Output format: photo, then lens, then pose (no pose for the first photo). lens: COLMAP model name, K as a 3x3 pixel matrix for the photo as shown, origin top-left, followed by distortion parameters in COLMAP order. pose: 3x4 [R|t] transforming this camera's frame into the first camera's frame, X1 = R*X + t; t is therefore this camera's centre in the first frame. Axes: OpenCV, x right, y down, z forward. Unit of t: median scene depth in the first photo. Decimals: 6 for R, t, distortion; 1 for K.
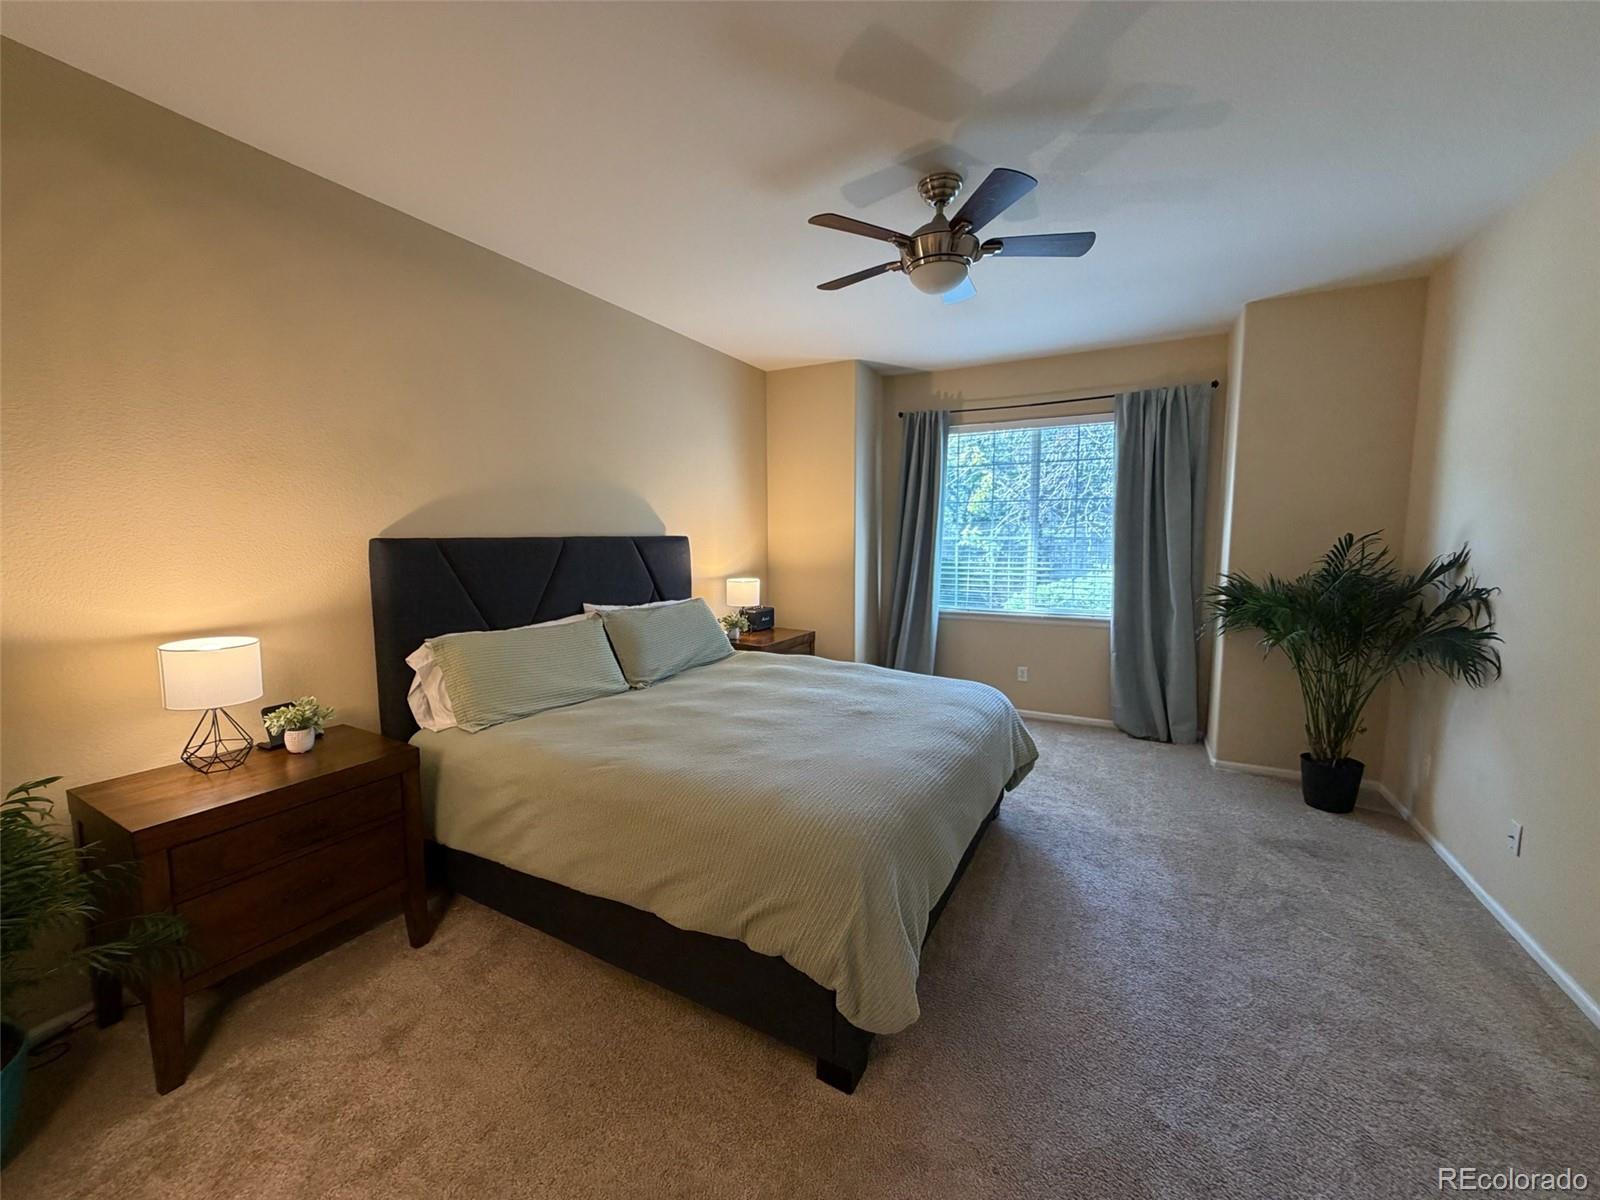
lens RADIAL K [[634.1, 0, 794.7], [0, 634.1, 601.0], [0, 0, 1]] dist [0.000349, 0.000175]
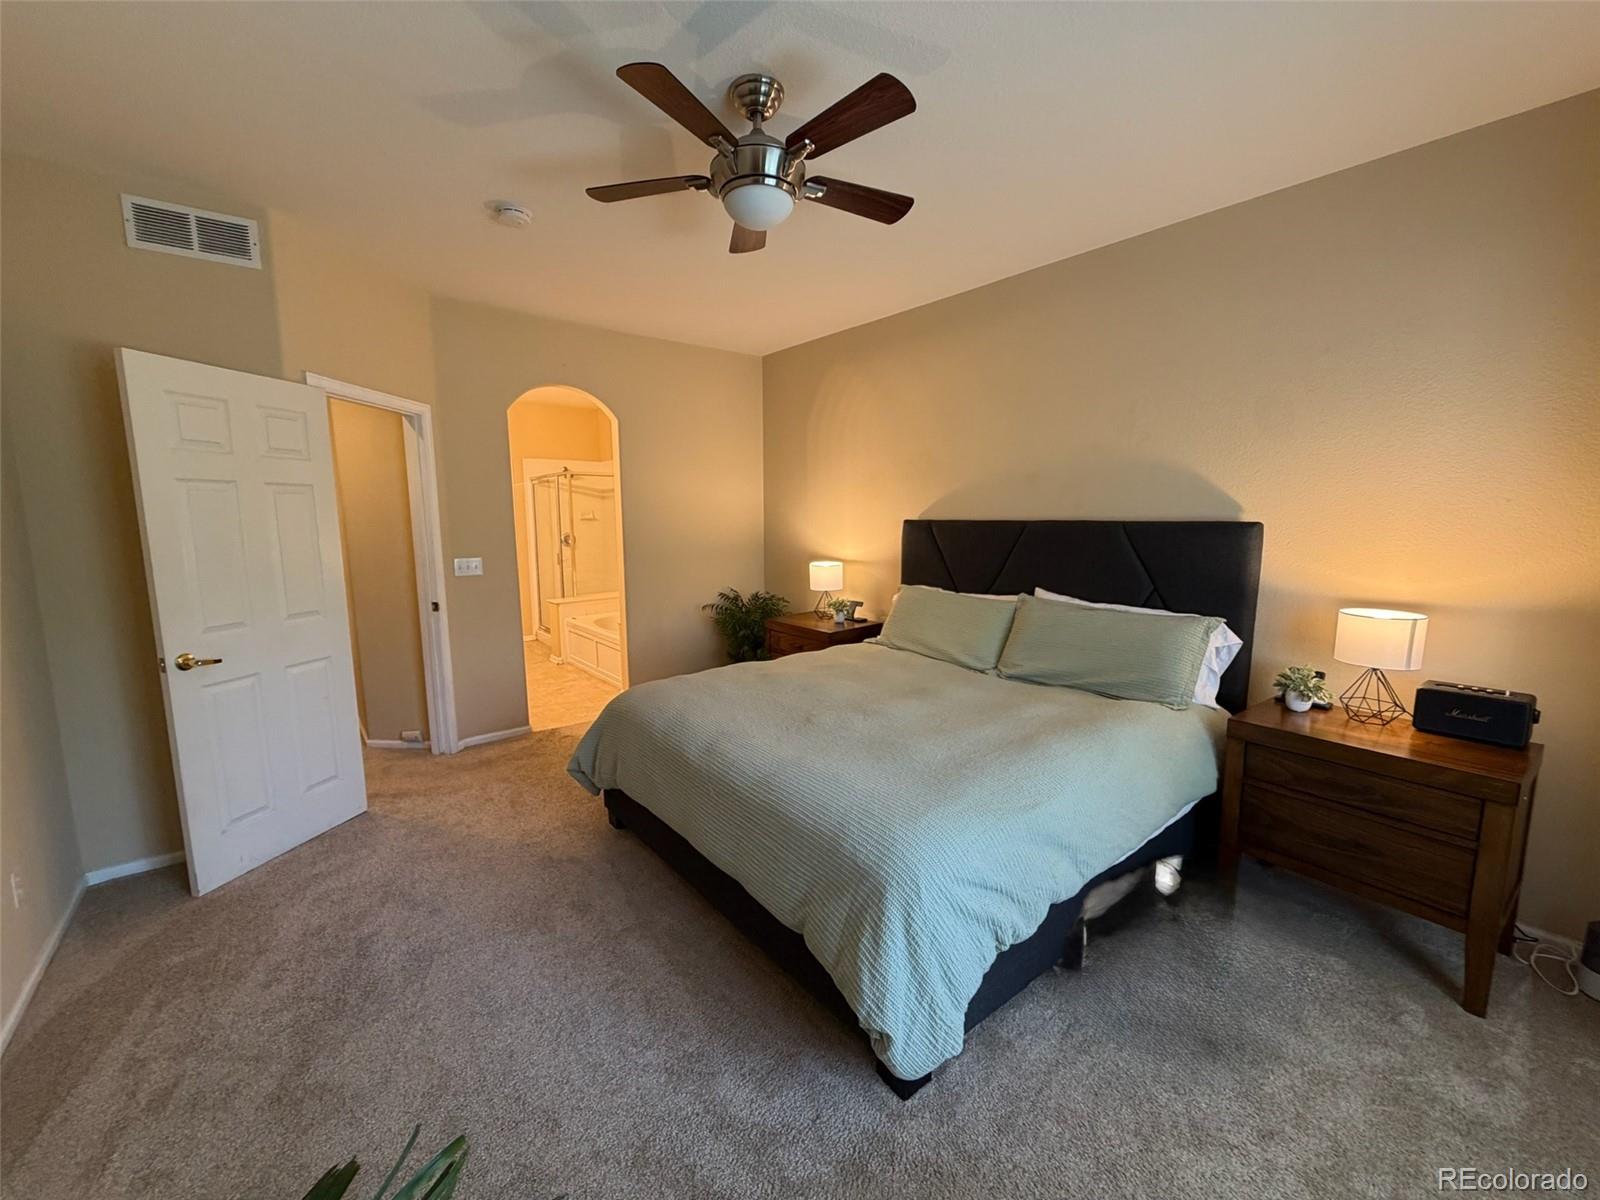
lens RADIAL K [[634.1, 0, 794.7], [0, 634.1, 601.0], [0, 0, 1]] dist [0.000349, 0.000175]
pose [[-0.384362, 0.136446, -0.913044, 0.730606], [-0.080657, 0.980272, 0.180446, -0.123586], [0.919652, 0.142999, -0.365774, 1.008036]]
